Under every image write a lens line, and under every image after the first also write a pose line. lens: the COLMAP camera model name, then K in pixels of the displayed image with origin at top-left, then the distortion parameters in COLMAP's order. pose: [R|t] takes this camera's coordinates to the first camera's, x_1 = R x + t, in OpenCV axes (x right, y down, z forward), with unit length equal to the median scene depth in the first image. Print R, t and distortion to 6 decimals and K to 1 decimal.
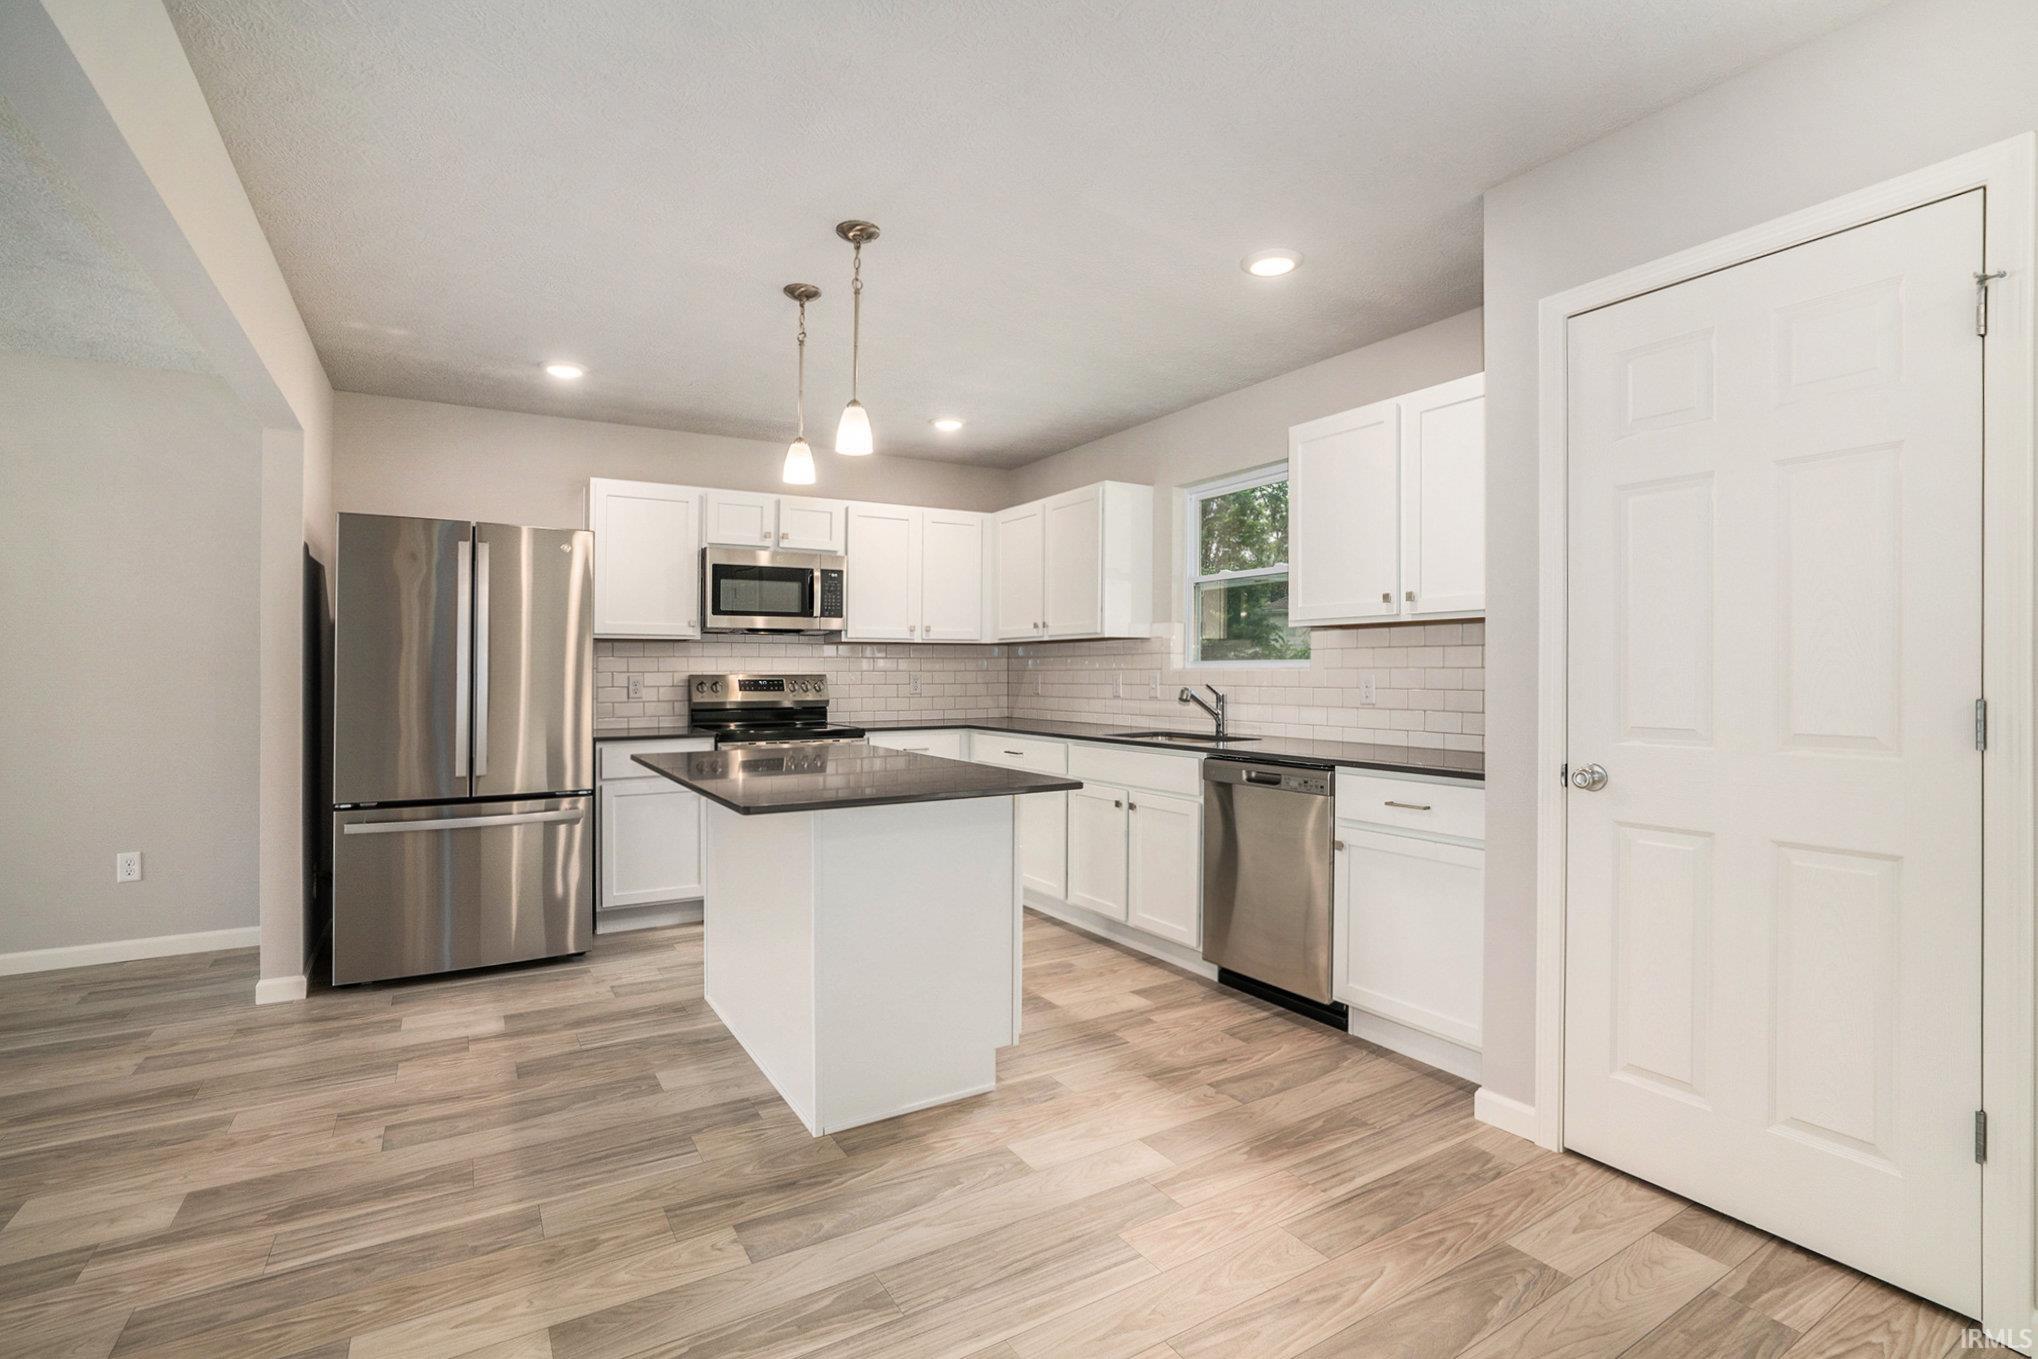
lens RADIAL K [[936.0, 0, 1024.6], [0, 936.0, 676.2], [0, 0, 1]] dist [-0.040786, 0.005061]
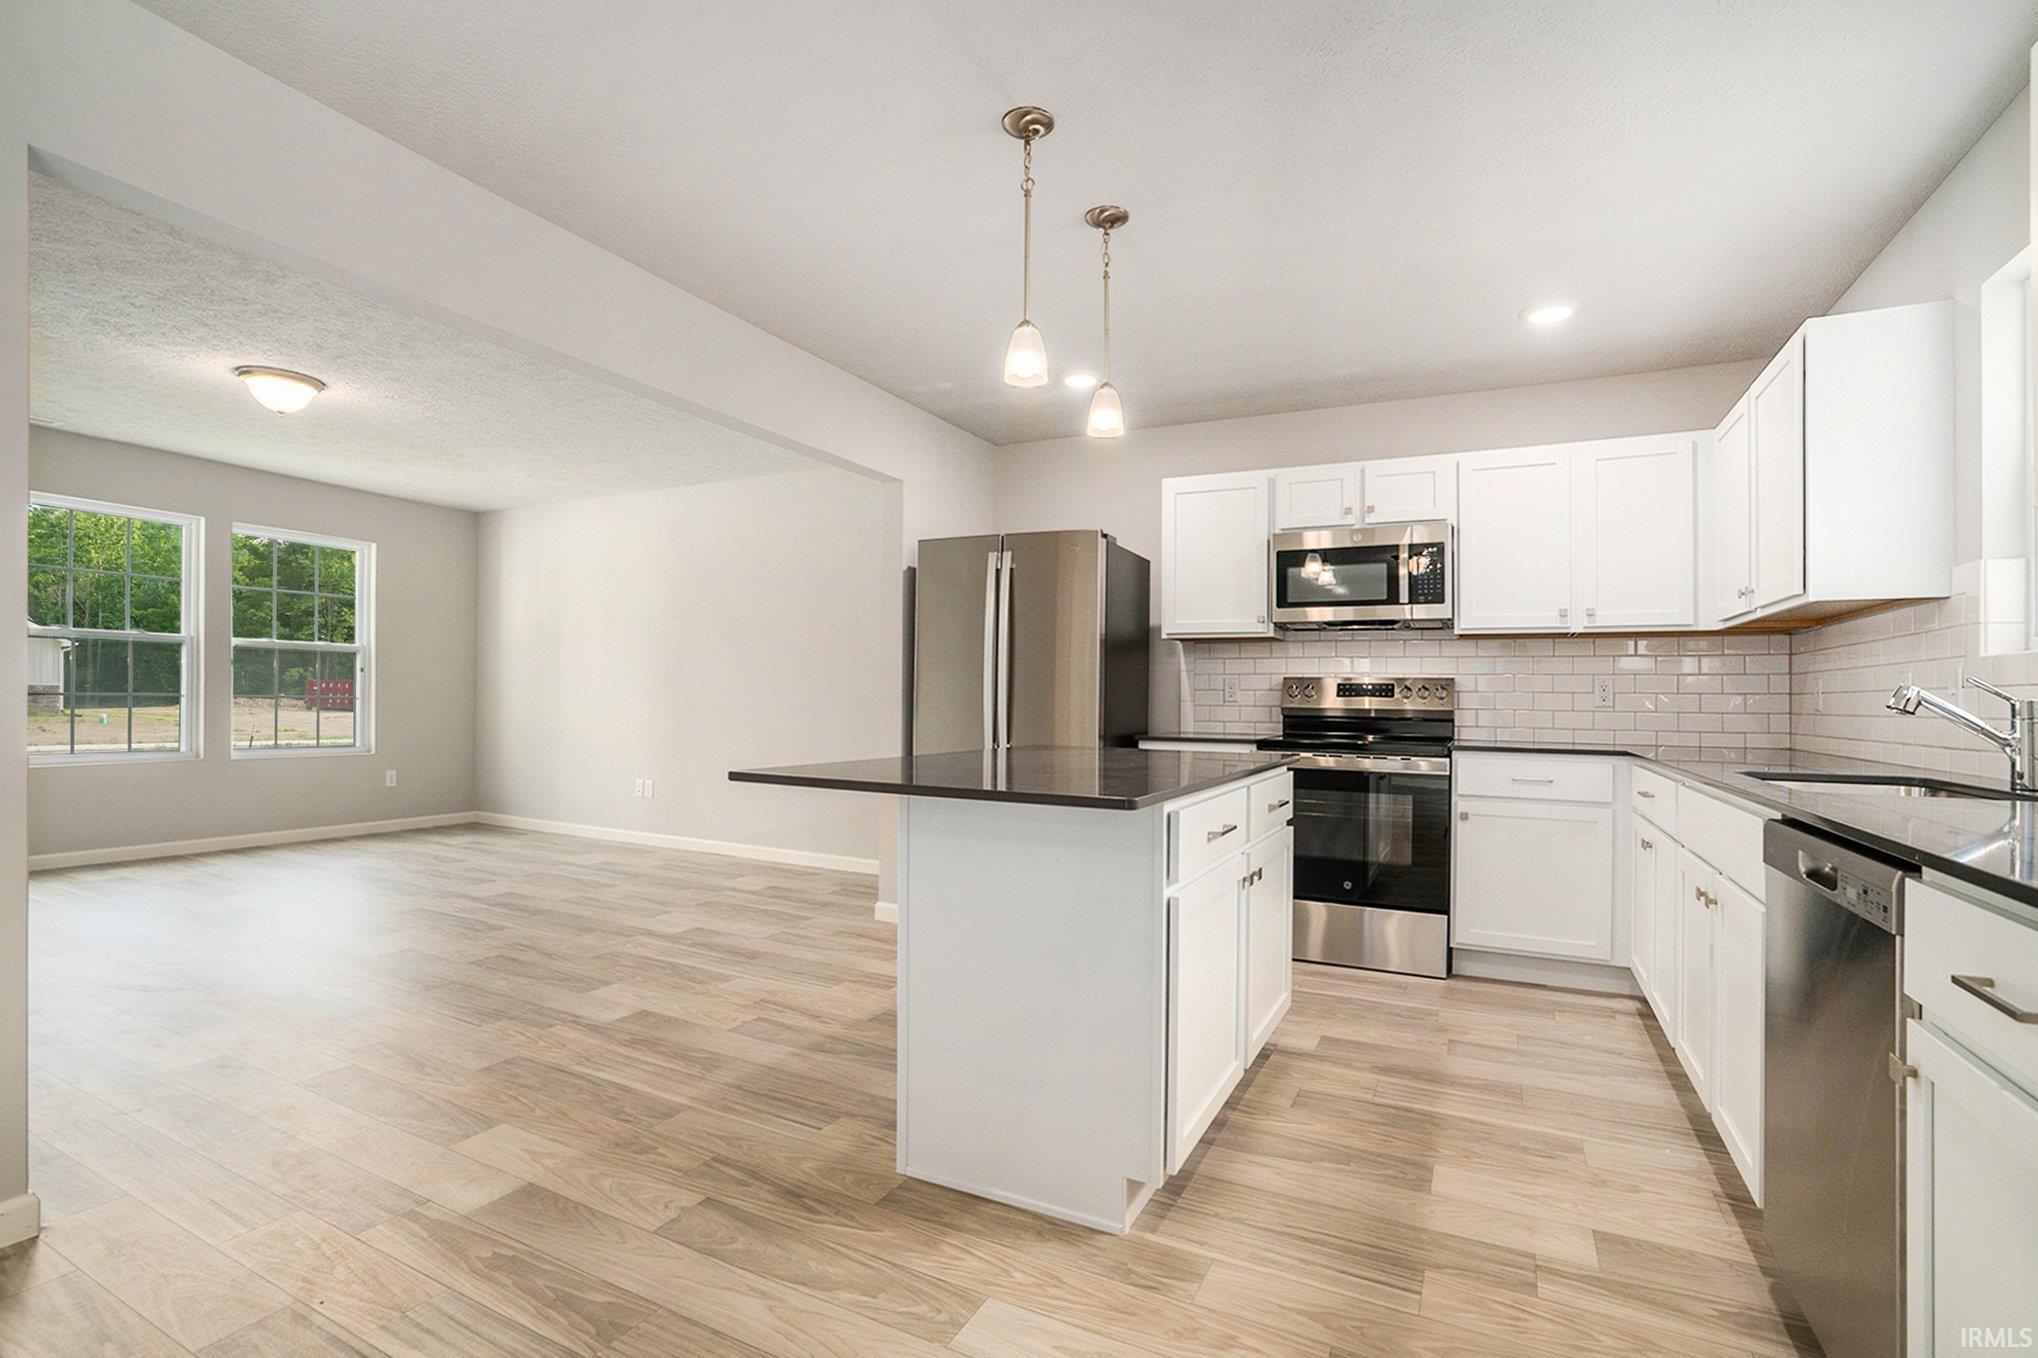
lens RADIAL K [[936.0, 0, 1011.6], [0, 936.0, 676.1], [0, 0, 1]] dist [-0.040786, 0.005061]
pose [[0.523561, -0.008109, -0.851949, 0.468533], [-0.020353, 0.999550, -0.022022, 0.038748], [0.851745, 0.028870, 0.523161, 0.504306]]
